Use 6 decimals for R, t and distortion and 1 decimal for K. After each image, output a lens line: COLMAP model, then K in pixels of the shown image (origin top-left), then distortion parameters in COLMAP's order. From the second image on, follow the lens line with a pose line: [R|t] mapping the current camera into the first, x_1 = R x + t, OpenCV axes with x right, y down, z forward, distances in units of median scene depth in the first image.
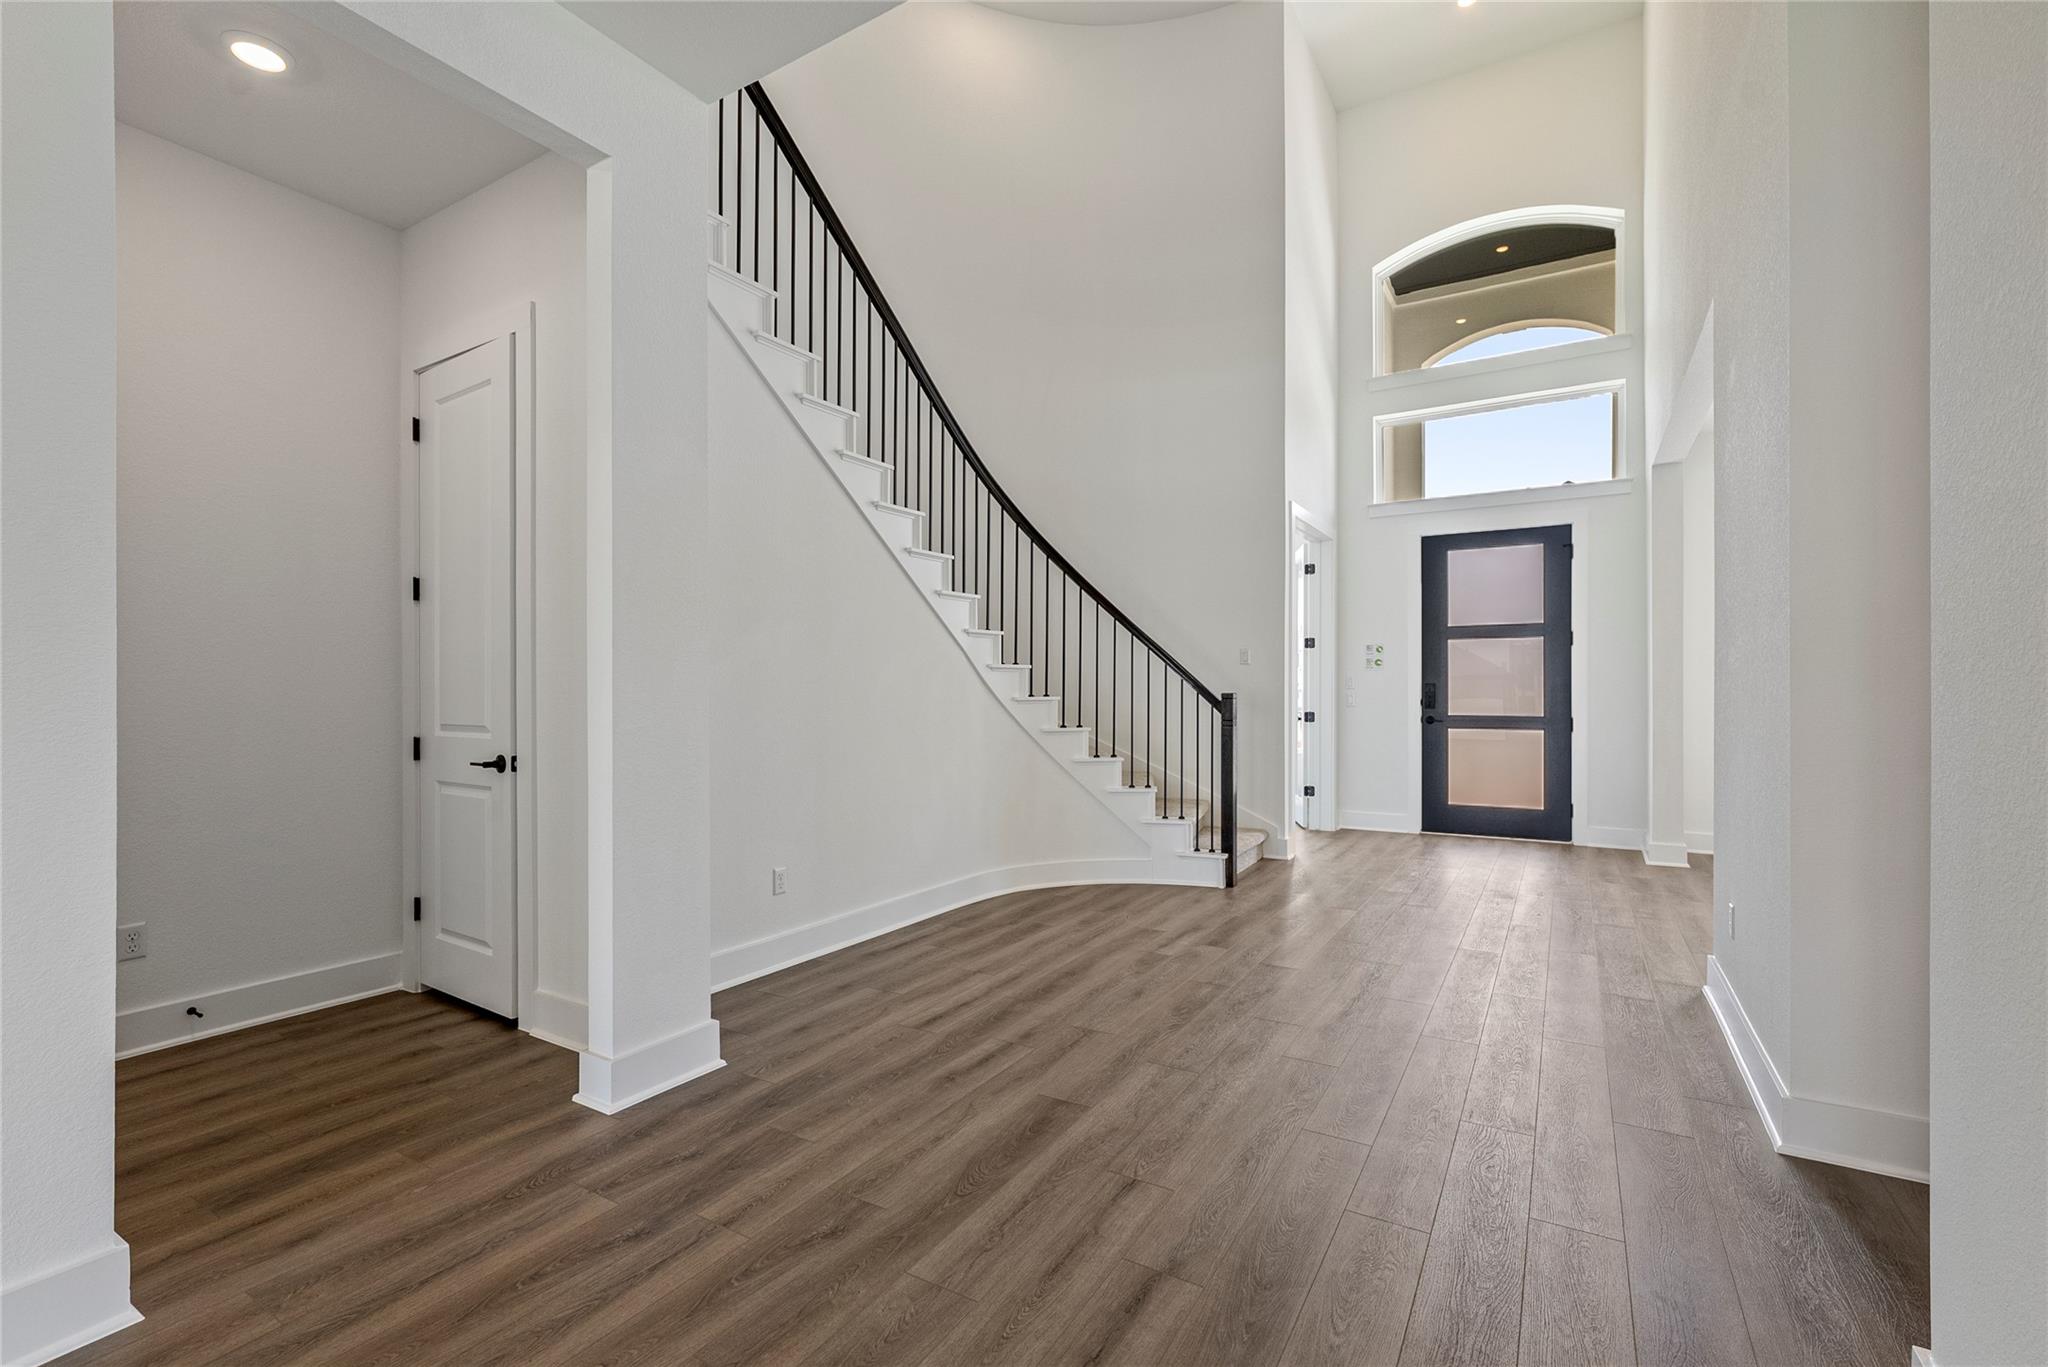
lens RADIAL K [[865.6, 0, 1032.9], [0, 865.6, 691.7], [0, 0, 1]] dist [-0.004447, -0.000515]
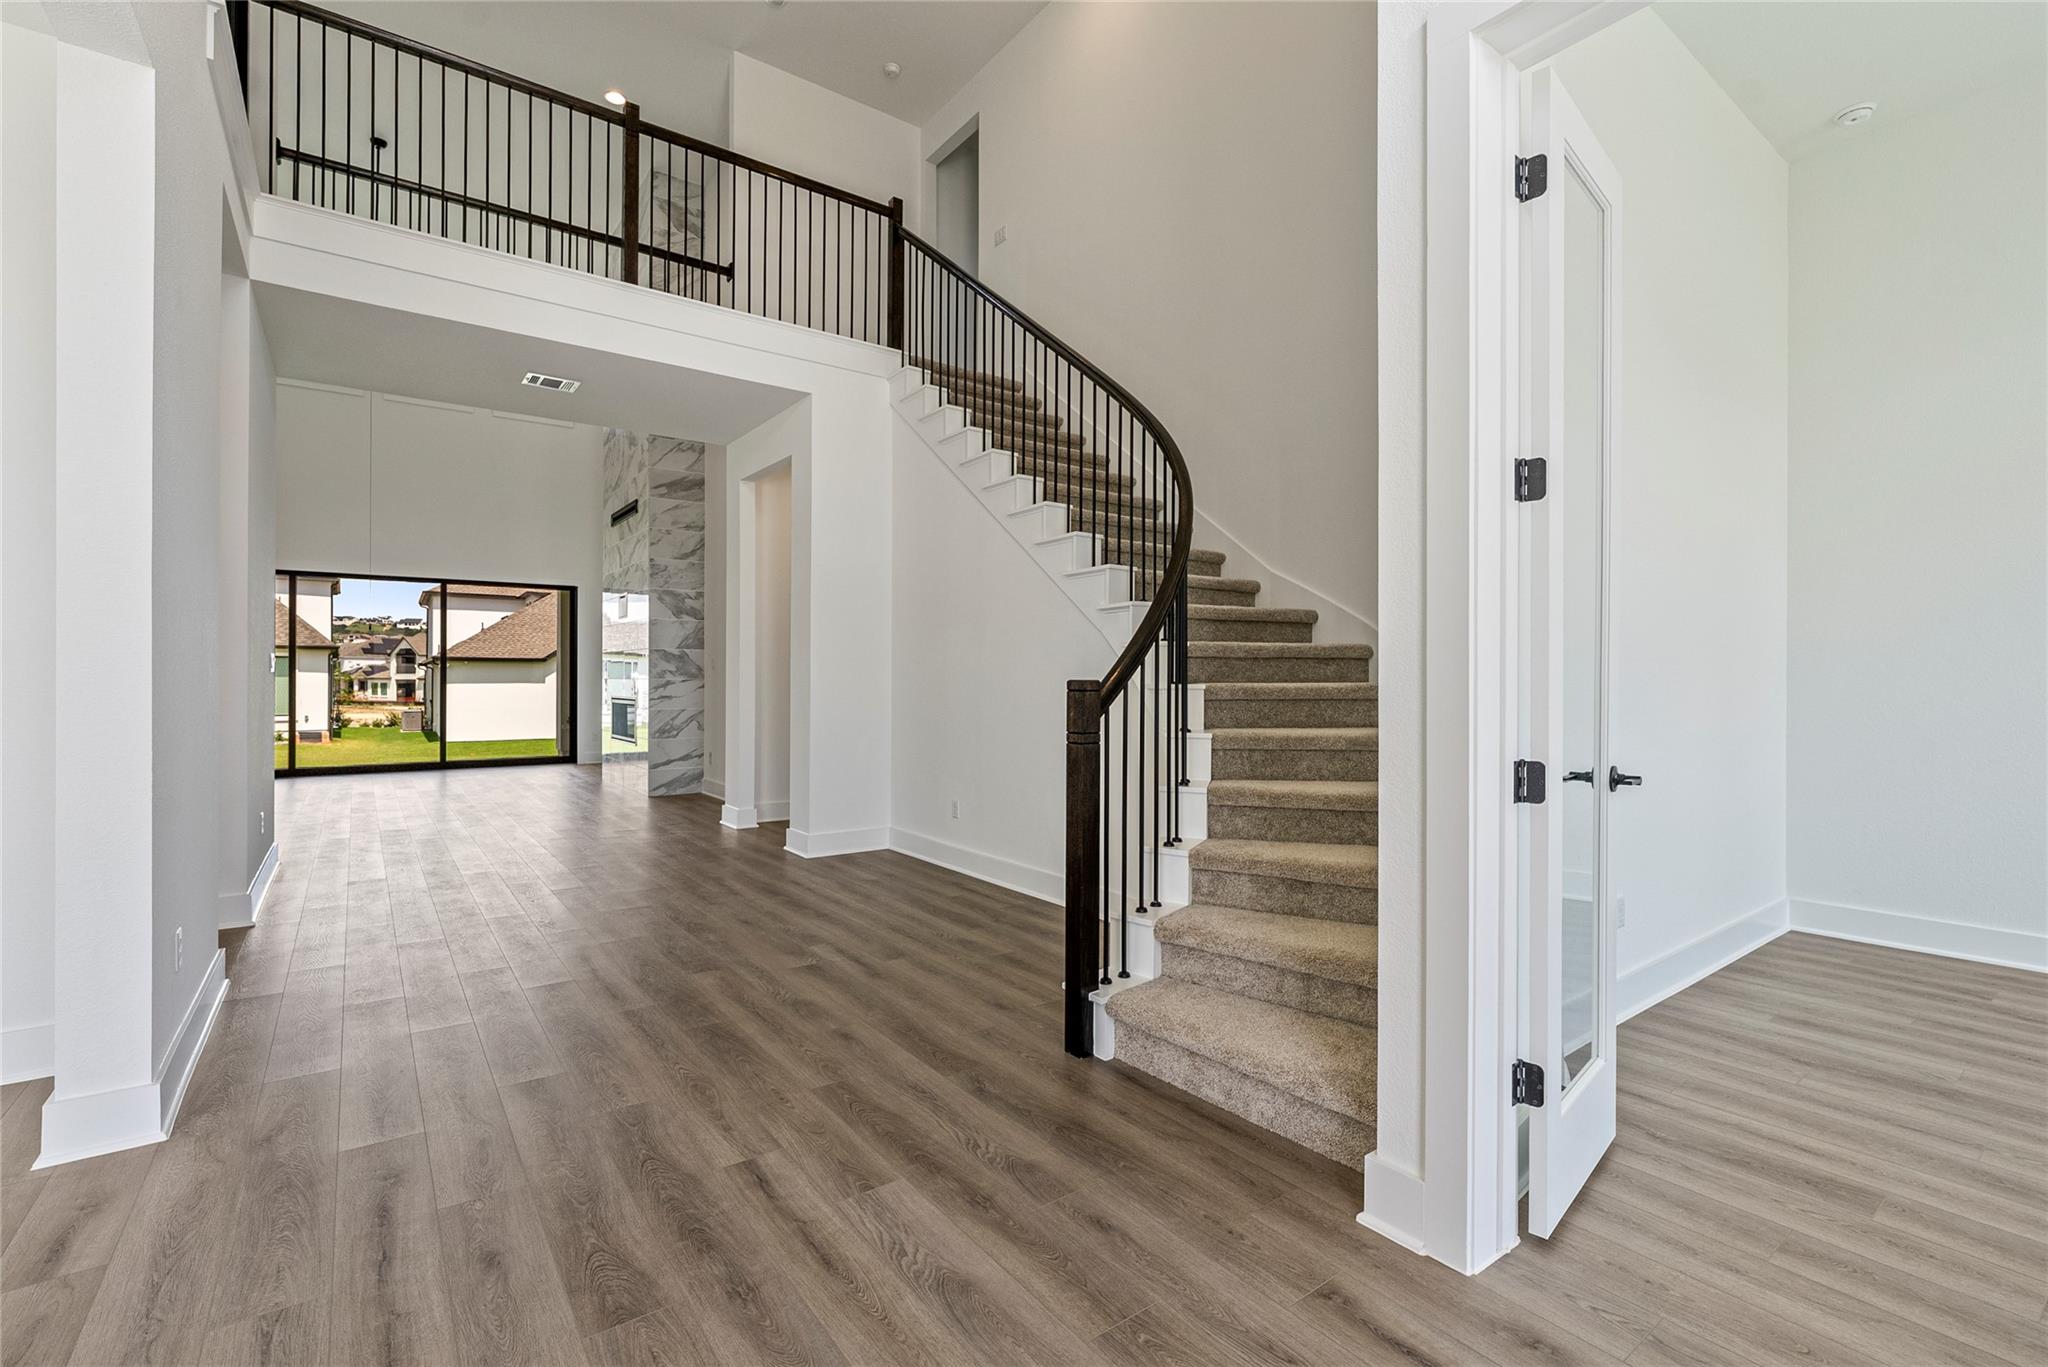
lens RADIAL K [[865.6, 0, 1053.2], [0, 865.6, 667.2], [0, 0, 1]] dist [-0.004447, -0.000515]
pose [[-0.325732, -0.012844, -0.945375, 0.936737], [-0.006681, 0.999914, -0.011282, -0.006738], [0.945438, 0.002641, -0.325790, 1.469536]]
